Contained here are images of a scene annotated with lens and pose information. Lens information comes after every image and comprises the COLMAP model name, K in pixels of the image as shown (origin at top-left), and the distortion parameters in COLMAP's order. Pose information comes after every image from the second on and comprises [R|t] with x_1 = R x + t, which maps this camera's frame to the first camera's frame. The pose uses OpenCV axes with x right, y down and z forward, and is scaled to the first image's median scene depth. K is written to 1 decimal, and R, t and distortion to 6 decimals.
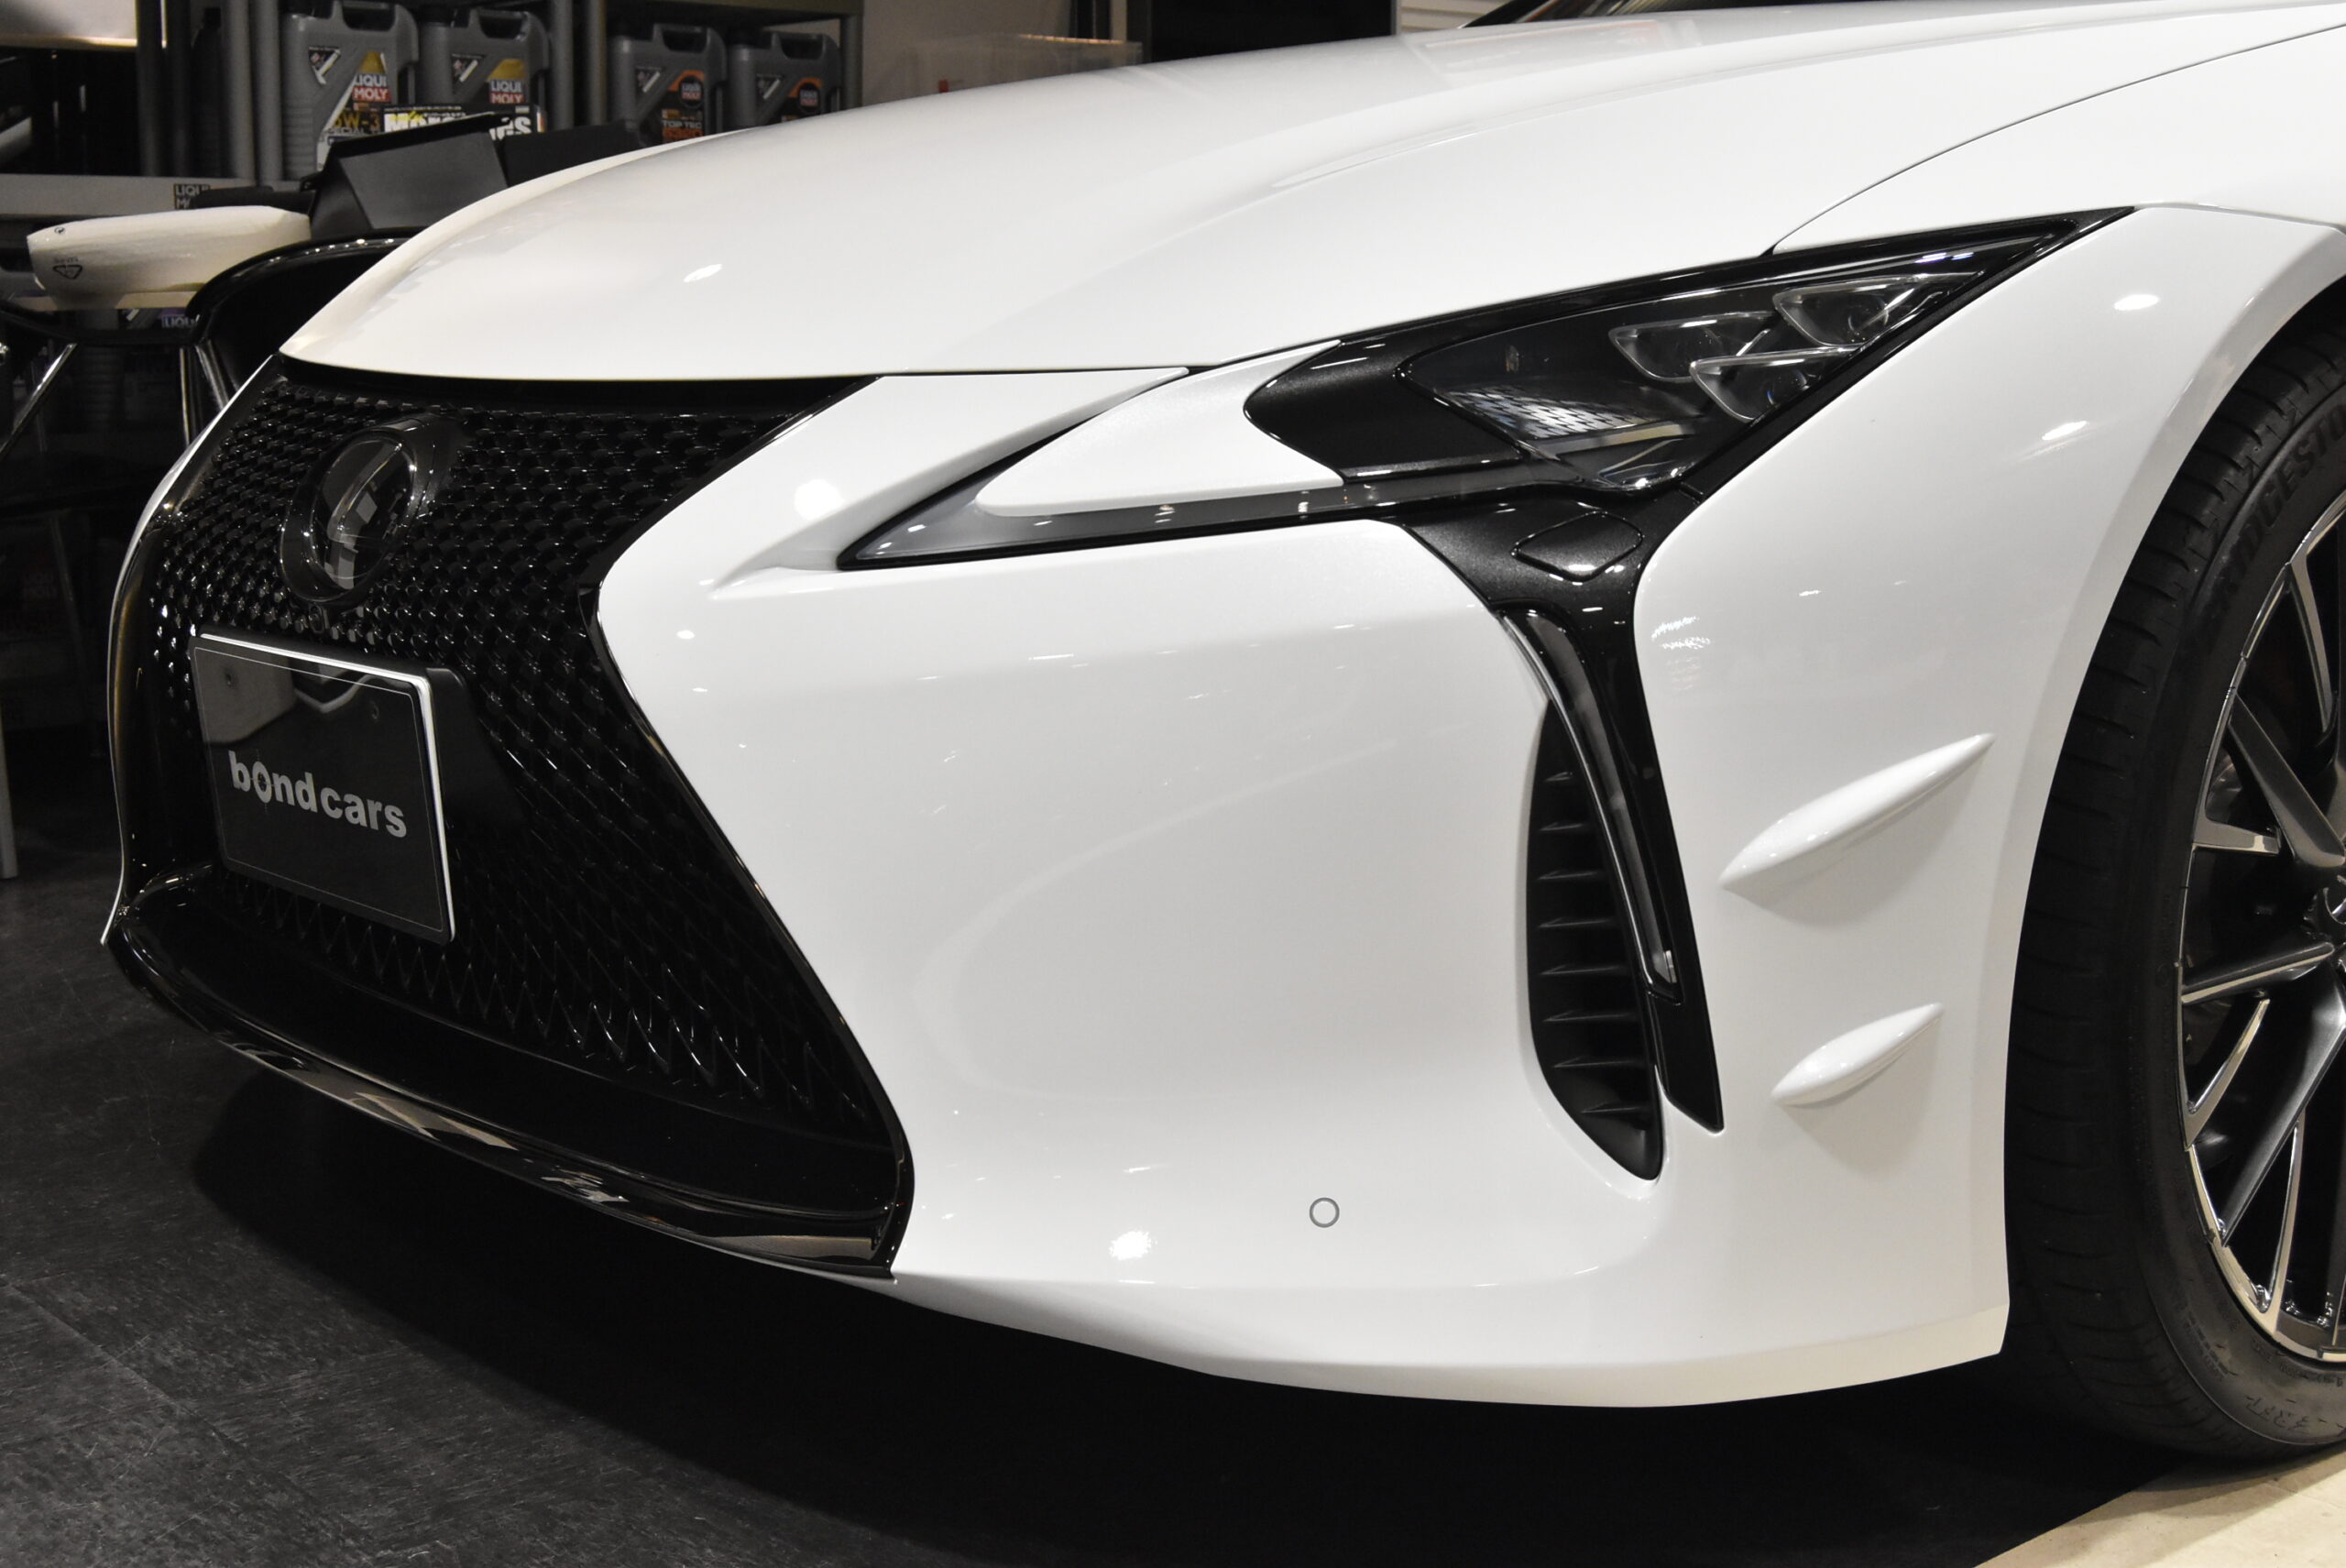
lens RADIAL K [[3034.0, 0, 1173.0], [0, 3034.0, 784.0], [0, 0, 1]] dist [-0.002860, -0.245617]
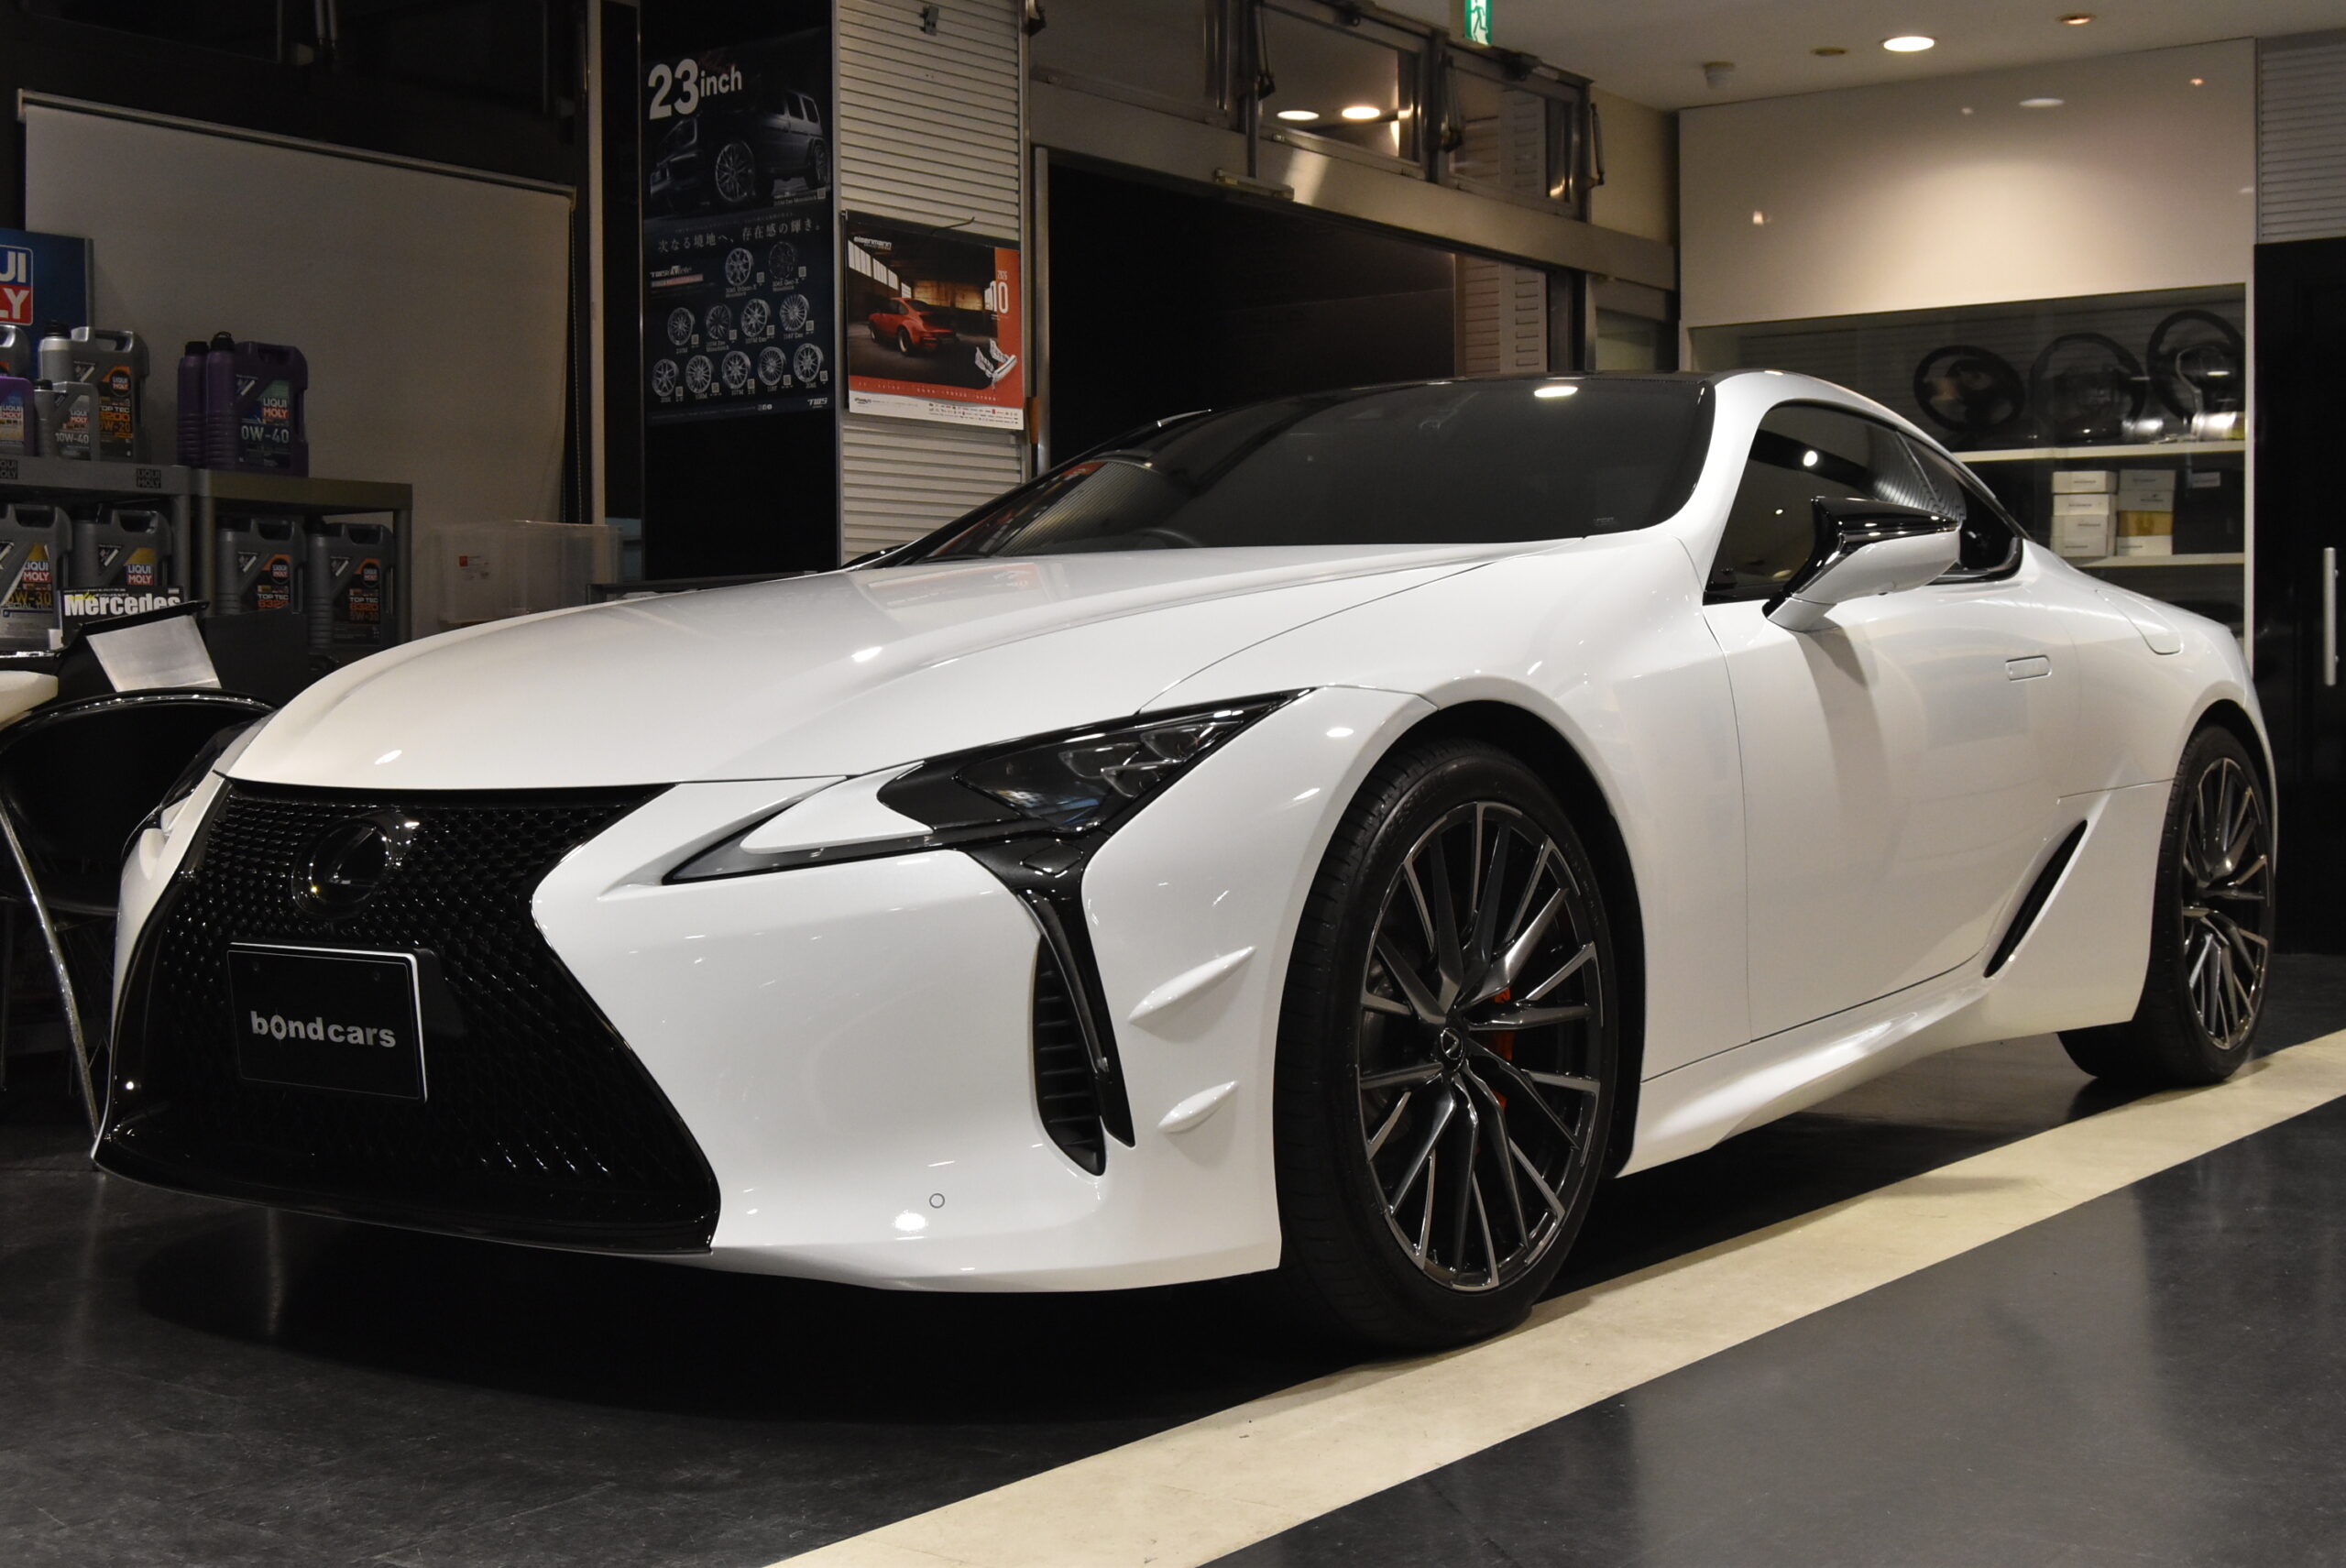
lens RADIAL K [[3034.0, 0, 1173.0], [0, 3034.0, 784.0], [0, 0, 1]] dist [-0.002860, -0.245617]
pose [[0.977134, -0.017719, 0.211885, -0.197820], [0.045990, 0.990544, -0.129256, 0.125741], [-0.207592, 0.136045, 0.968709, -0.903782]]
